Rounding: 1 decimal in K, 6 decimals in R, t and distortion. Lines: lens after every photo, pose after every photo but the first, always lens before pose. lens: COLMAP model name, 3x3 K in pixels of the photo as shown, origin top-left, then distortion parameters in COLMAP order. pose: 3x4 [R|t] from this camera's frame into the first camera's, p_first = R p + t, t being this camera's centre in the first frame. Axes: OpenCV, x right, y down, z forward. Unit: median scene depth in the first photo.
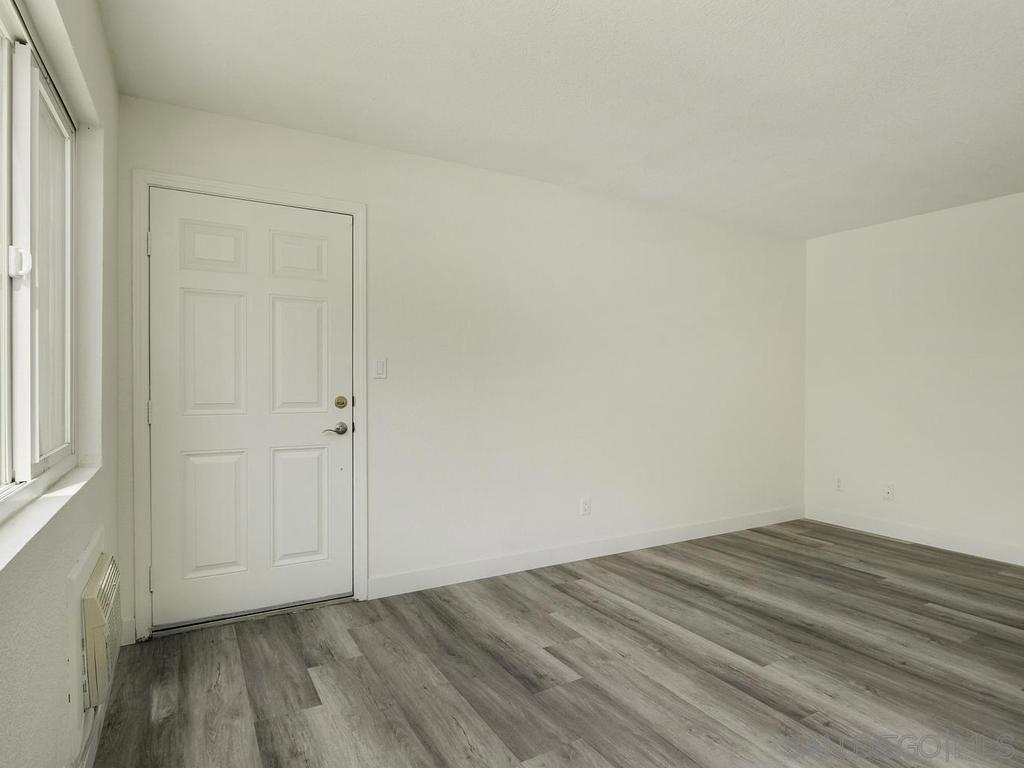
lens RADIAL K [[573.6, 0, 513.9], [0, 573.6, 382.3], [0, 0, 1]] dist [-0.020037, 0.000725]
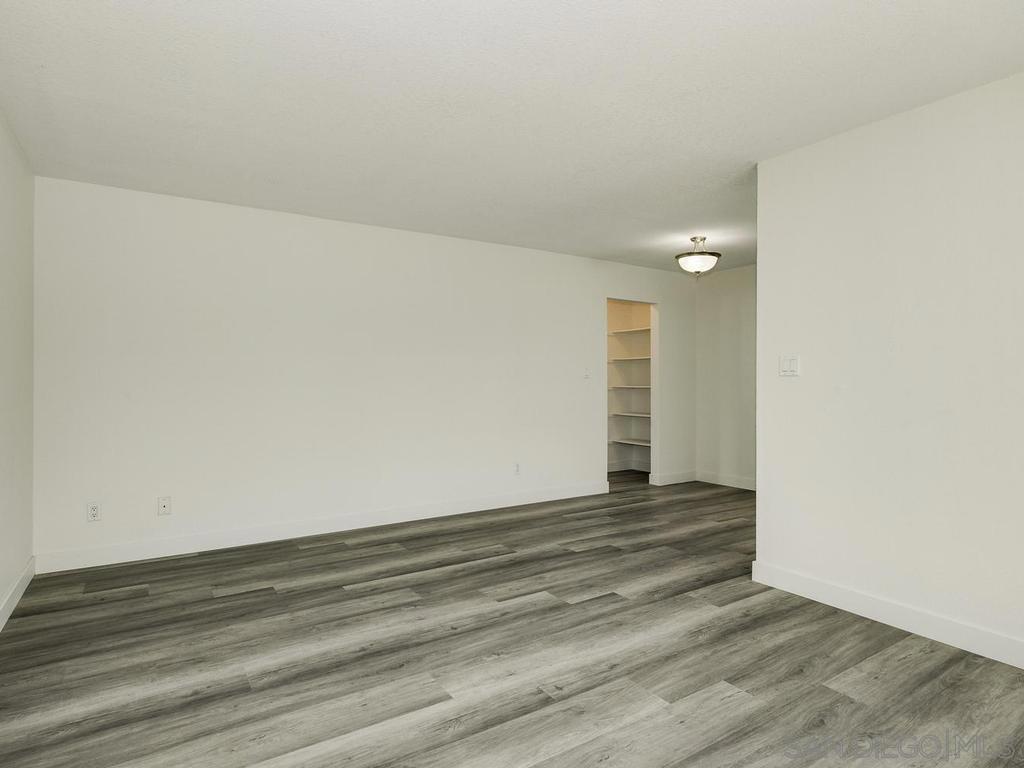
lens RADIAL K [[573.6, 0, 519.3], [0, 573.6, 382.5], [0, 0, 1]] dist [-0.020037, 0.000725]
pose [[-0.060197, -0.007282, 0.998160, -0.366819], [0.003007, 0.999968, 0.007477, -0.000579], [-0.998182, 0.003452, -0.060173, 0.762754]]
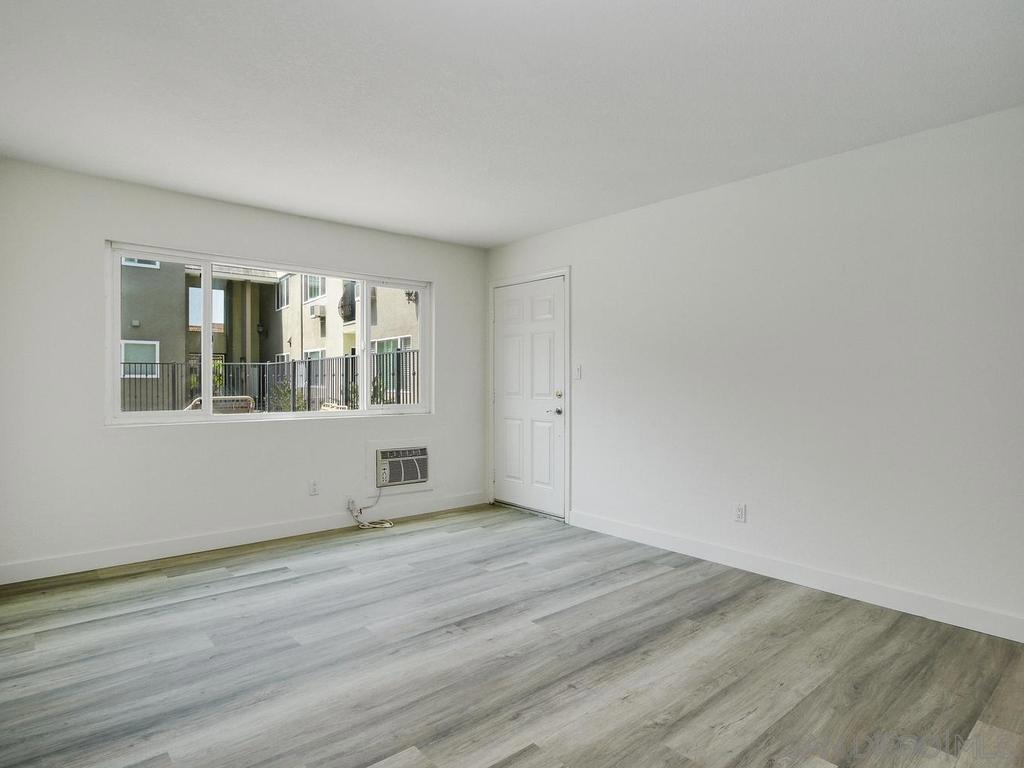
lens RADIAL K [[573.6, 0, 519.5], [0, 573.6, 385.5], [0, 0, 1]] dist [-0.020037, 0.000725]
pose [[0.192325, 0.001475, -0.981330, 1.280442], [-0.007759, 0.999970, -0.000017, 0.011196], [0.981301, 0.007617, 0.192330, 0.600020]]
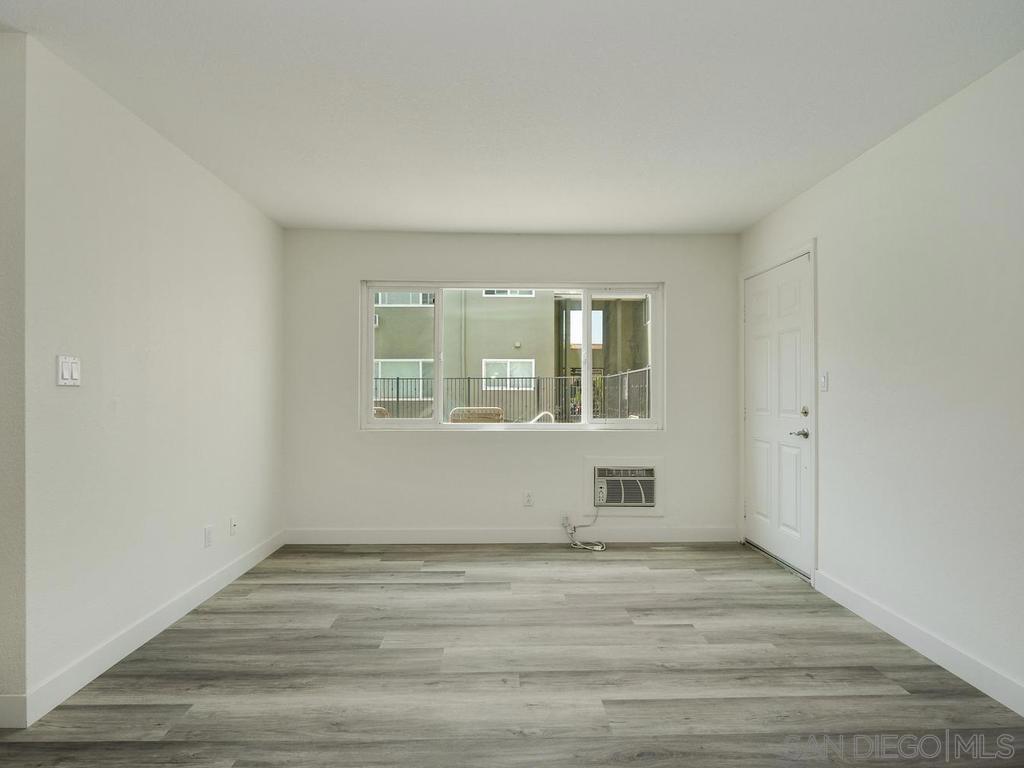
lens RADIAL K [[573.6, 0, 515.1], [0, 573.6, 385.7], [0, 0, 1]] dist [-0.020037, 0.000725]
pose [[-0.471272, -0.016158, -0.881840, 1.070895], [-0.011270, 0.999861, -0.012298, 0.001076], [0.881916, 0.004143, -0.471389, 1.055073]]
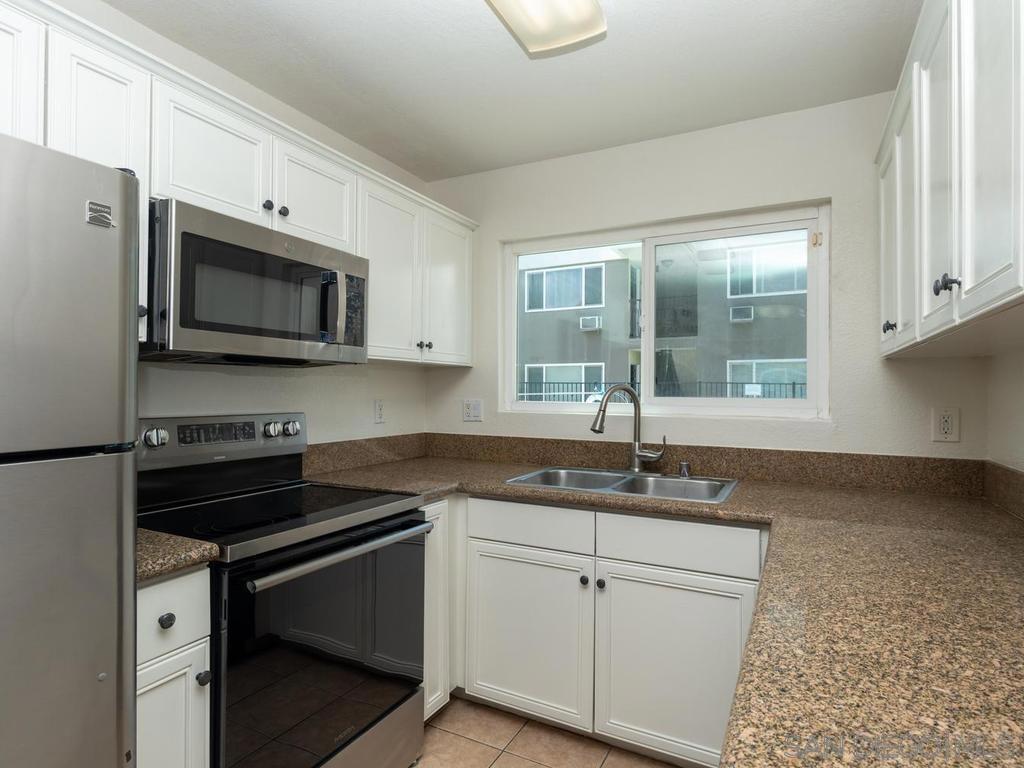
lens RADIAL K [[563.0, 0, 509.3], [0, 563.0, 384.3], [0, 0, 1]] dist [0.003879, 0.000577]
pose [[-0.843050, -0.017571, -0.537548, 0.897860], [-0.013032, 0.999840, -0.012243, -0.030405], [0.537677, -0.003316, -0.843144, 0.014859]]
